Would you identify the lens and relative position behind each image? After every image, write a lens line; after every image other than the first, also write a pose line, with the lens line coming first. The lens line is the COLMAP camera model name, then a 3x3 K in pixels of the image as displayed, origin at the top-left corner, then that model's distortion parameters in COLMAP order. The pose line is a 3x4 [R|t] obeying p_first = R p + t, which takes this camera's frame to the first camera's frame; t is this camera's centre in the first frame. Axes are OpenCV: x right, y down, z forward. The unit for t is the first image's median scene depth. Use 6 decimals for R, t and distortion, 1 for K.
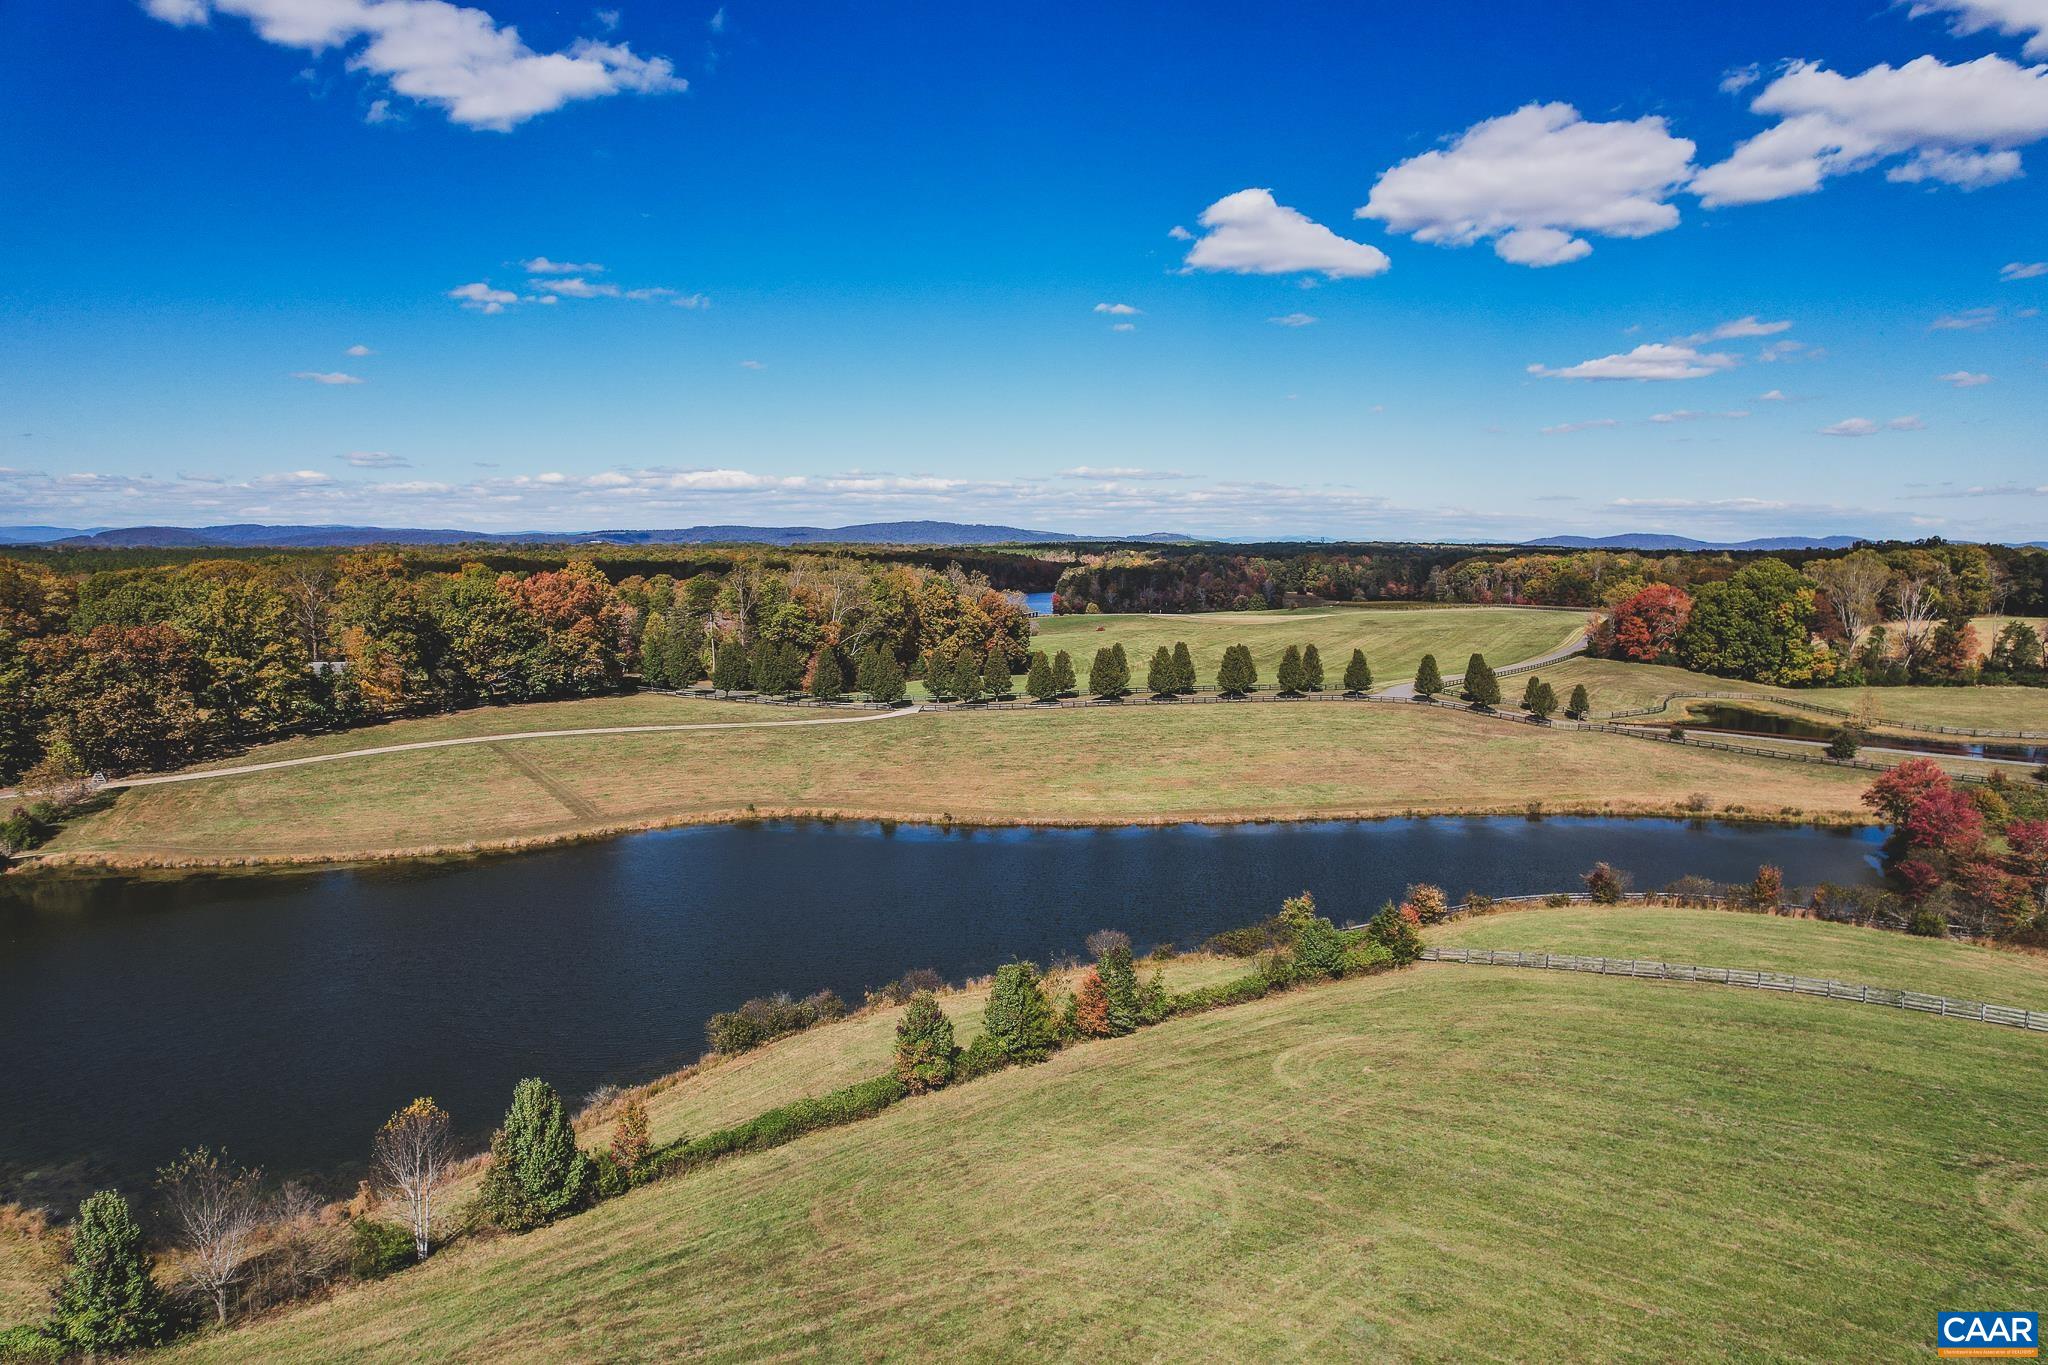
lens RADIAL K [[1343.2, 0, 1031.8], [0, 1343.2, 701.6], [0, 0, 1]] dist [-0.033089, 0.058007]
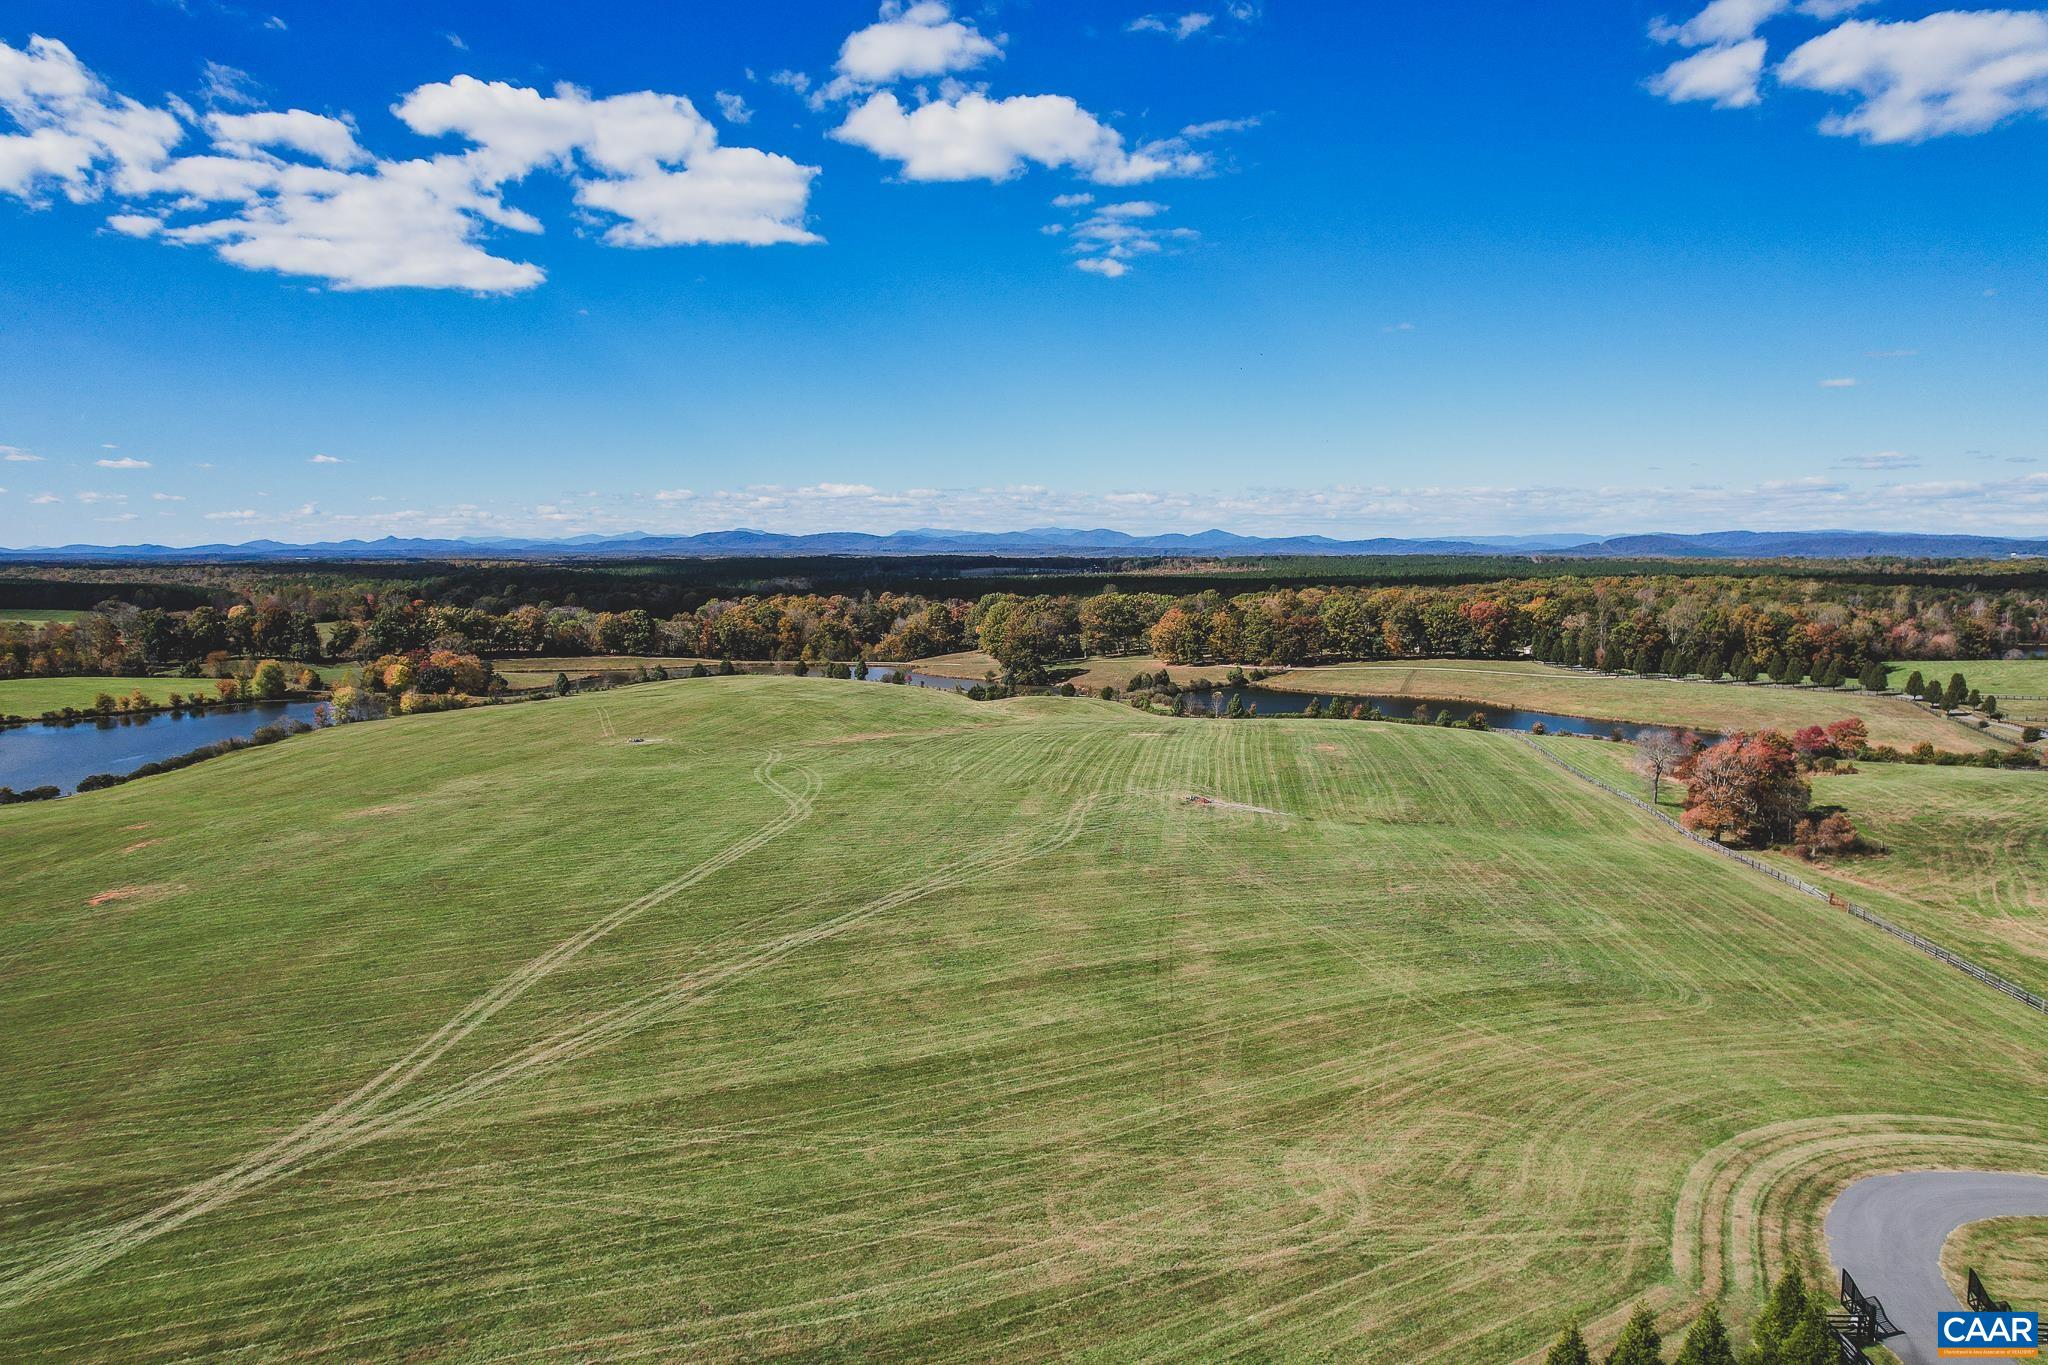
lens RADIAL K [[1343.2, 0, 1016.8], [0, 1343.2, 740.4], [0, 0, 1]] dist [-0.033089, 0.058007]
pose [[0.514110, 0.125958, -0.848426, 1.069213], [-0.103759, 0.991027, 0.084255, 0.022279], [0.851425, 0.044716, 0.522566, -0.742992]]
